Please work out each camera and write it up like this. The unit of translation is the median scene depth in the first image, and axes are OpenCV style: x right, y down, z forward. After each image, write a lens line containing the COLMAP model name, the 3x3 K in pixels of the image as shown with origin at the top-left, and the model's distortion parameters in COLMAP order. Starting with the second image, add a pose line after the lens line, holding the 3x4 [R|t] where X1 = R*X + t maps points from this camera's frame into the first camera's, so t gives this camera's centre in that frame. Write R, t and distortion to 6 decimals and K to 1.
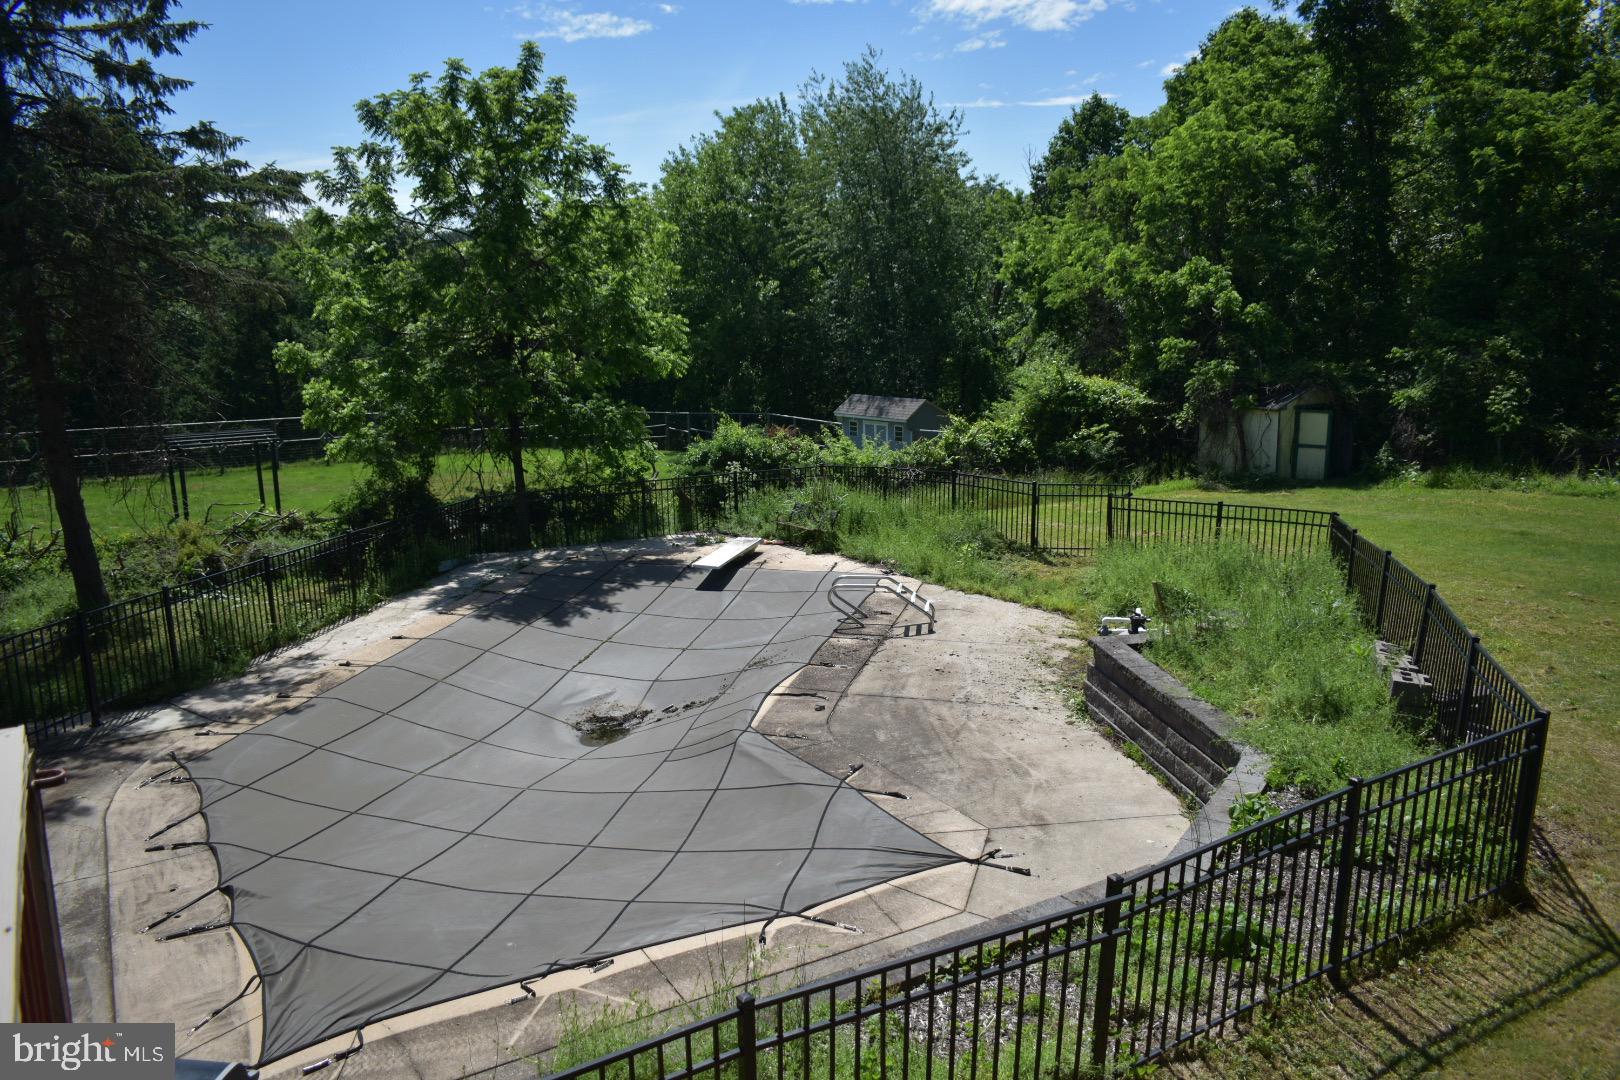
lens RADIAL K [[1238.8, 0, 810.0], [0, 1238.8, 540.0], [0, 0, 1]] dist [-0.015848, -0.002779]
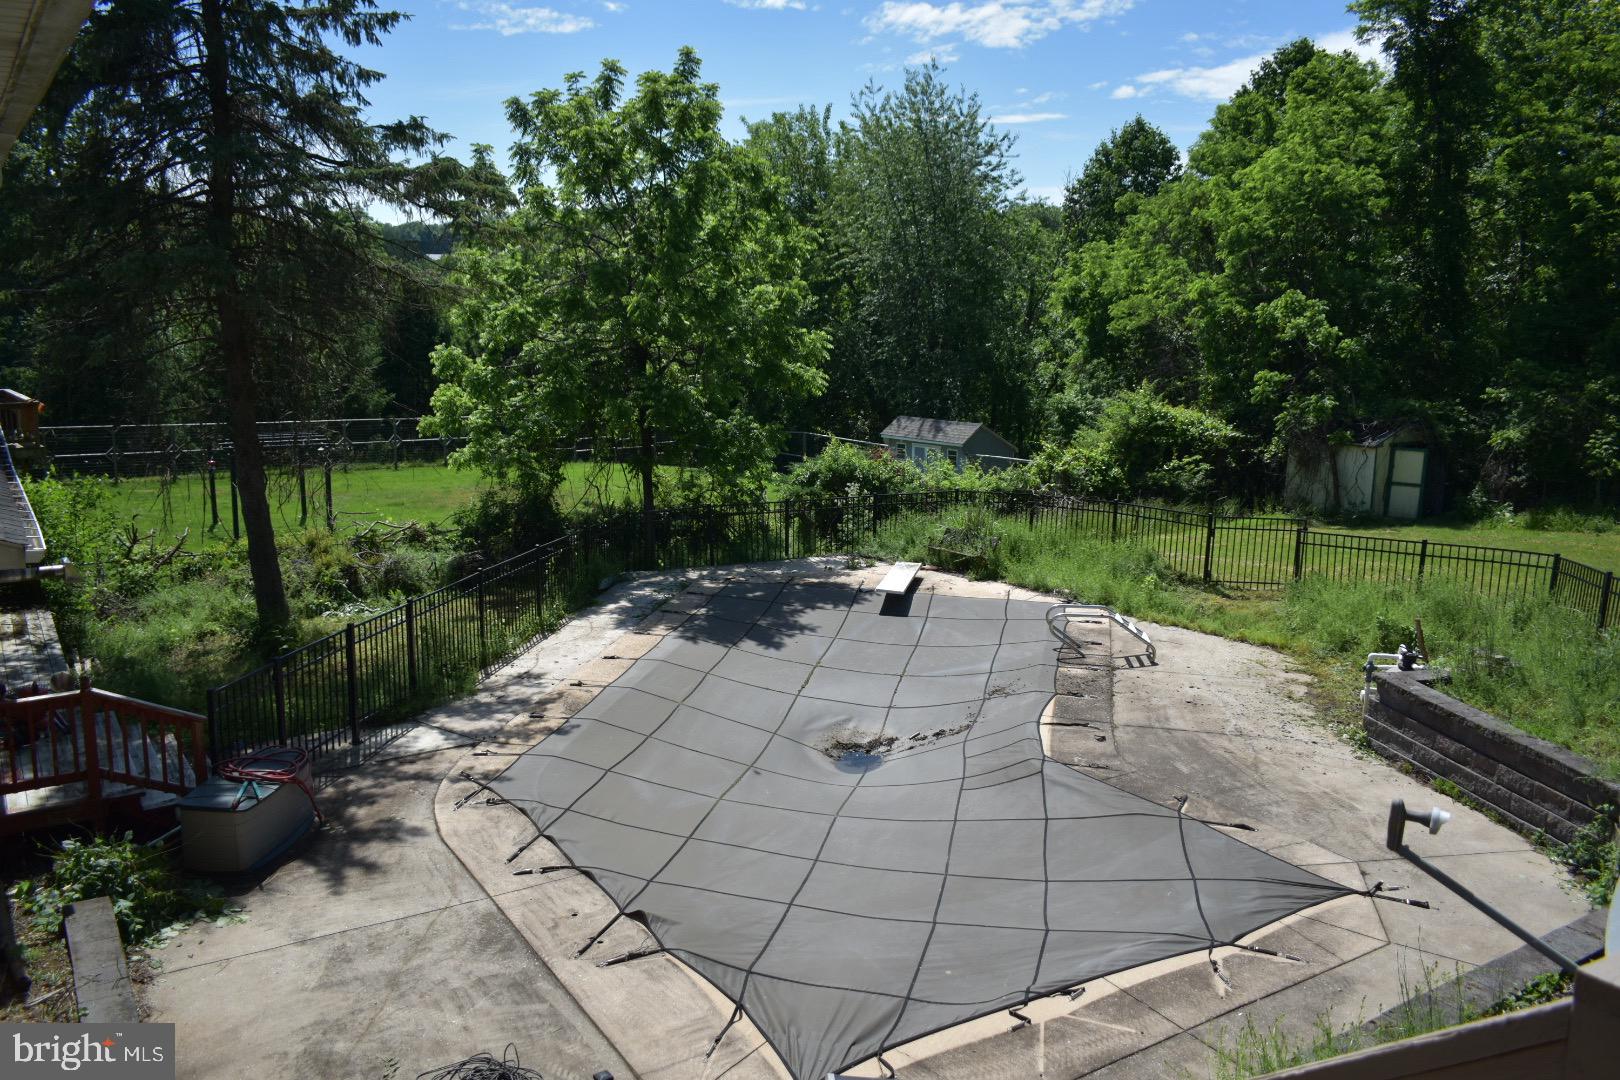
lens RADIAL K [[1291.5, 0, 810.0], [0, 1291.5, 540.0], [0, 0, 1]] dist [-0.016786, 0.011706]
pose [[0.998316, 0.027214, 0.051229, -0.189340], [-0.026237, 0.999463, -0.019650, 0.002566], [-0.051736, 0.018272, 0.998494, -0.012292]]
